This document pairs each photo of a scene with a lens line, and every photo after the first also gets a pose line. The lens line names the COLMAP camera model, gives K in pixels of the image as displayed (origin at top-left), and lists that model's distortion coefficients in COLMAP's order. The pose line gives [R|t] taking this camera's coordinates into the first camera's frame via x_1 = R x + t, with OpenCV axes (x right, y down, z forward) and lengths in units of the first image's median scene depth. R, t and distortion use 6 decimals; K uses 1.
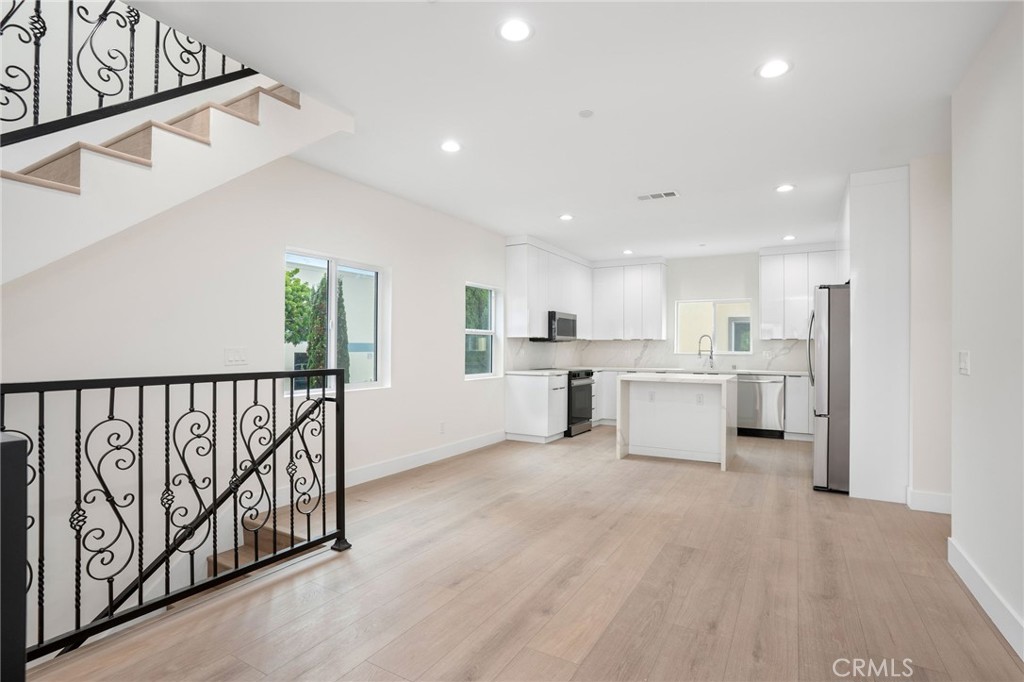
lens RADIAL K [[510.1, 0, 511.5], [0, 510.1, 346.1], [0, 0, 1]] dist [-0.005645, -0.000145]
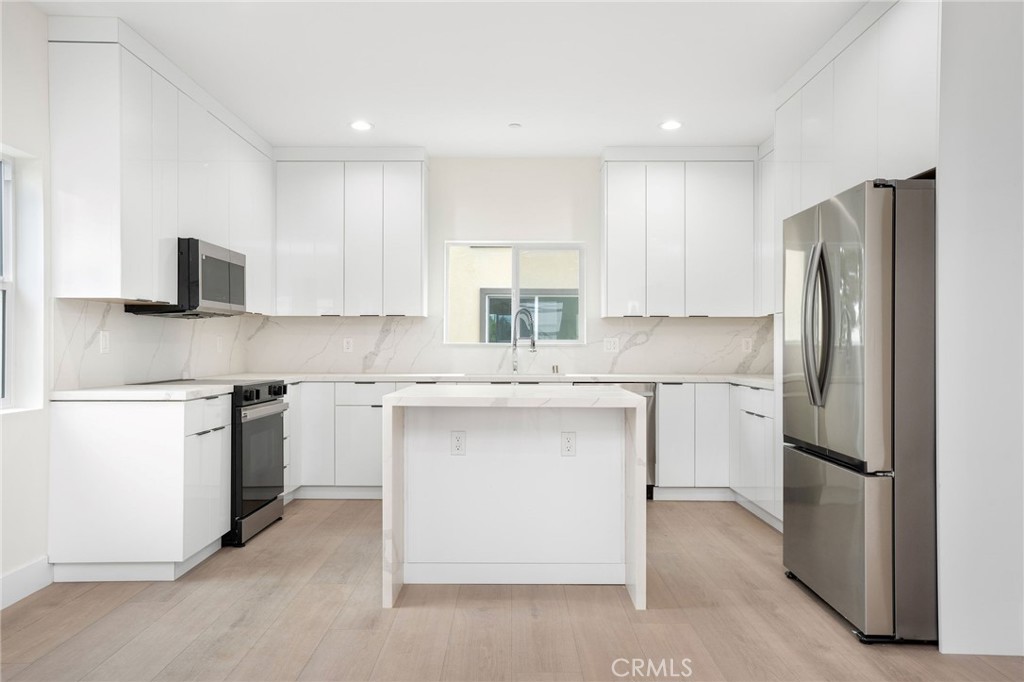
lens RADIAL K [[754.6, 0, 514.0], [0, 754.6, 349.8], [0, 0, 1]] dist [0.028887, -0.002847]
pose [[0.864545, -0.006310, 0.502515, 0.000757], [-0.000001, 0.999921, 0.012558, 0.012002], [-0.502555, -0.010857, 0.864477, 0.358584]]
